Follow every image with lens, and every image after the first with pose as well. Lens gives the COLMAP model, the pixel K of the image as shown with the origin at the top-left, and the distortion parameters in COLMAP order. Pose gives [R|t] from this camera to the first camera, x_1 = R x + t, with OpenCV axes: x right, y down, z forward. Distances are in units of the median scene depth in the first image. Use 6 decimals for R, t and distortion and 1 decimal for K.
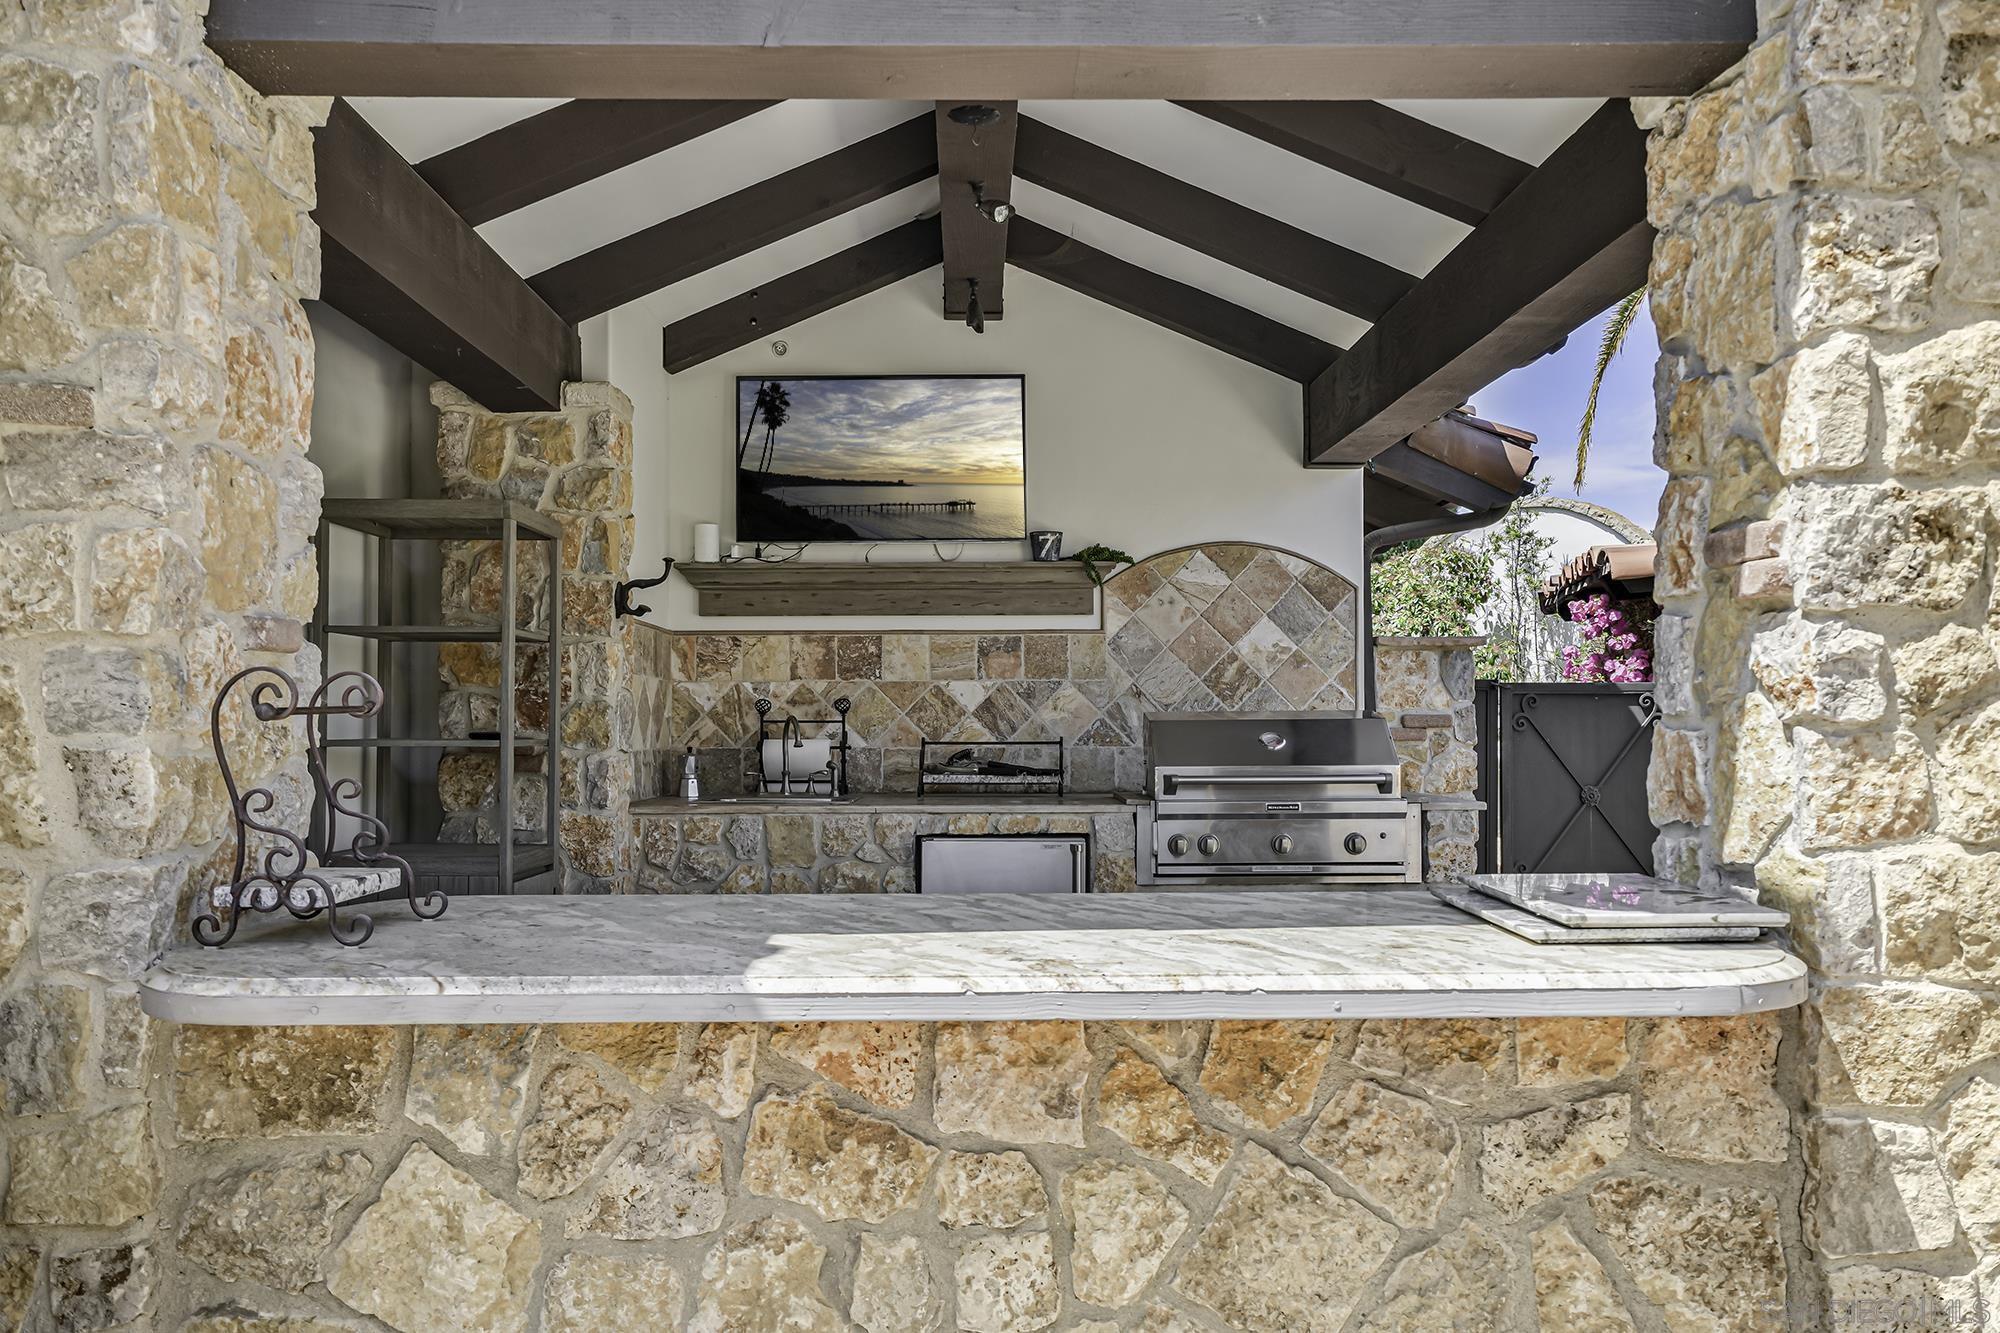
lens RADIAL K [[1748.1, 0, 997.6], [0, 1748.1, 670.0], [0, 0, 1]] dist [0.040009, 0.018752]
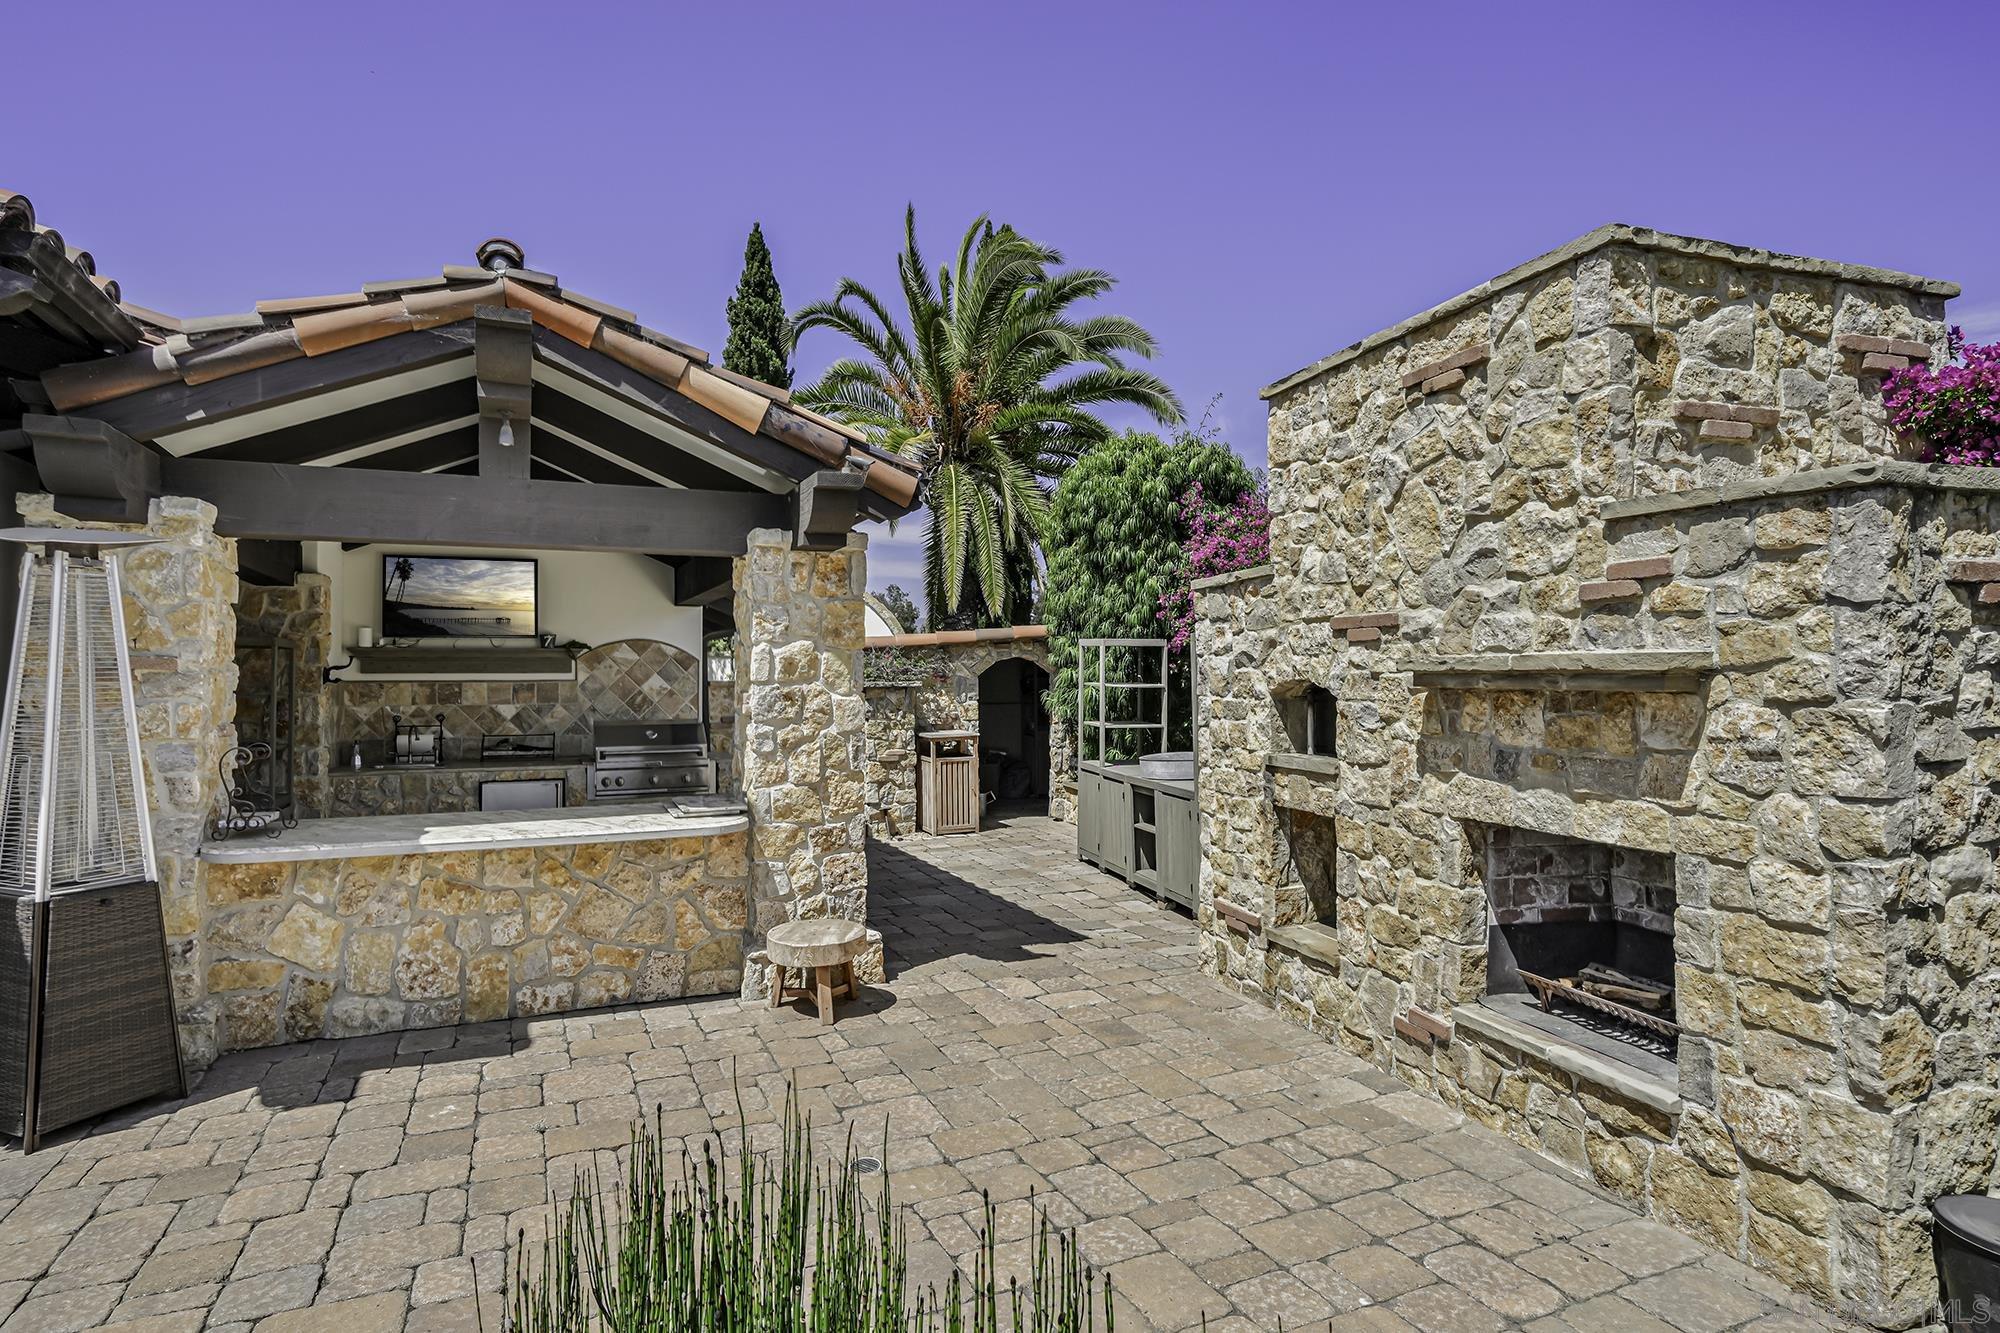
lens RADIAL K [[1114.5, 0, 991.8], [0, 1114.5, 654.1], [0, 0, 1]] dist [-0.001467, 0.007074]
pose [[0.927889, 0.004990, 0.372824, 0.064737], [-0.007307, 0.999962, 0.004803, -0.179182], [-0.372785, -0.007181, 0.927890, -1.246422]]
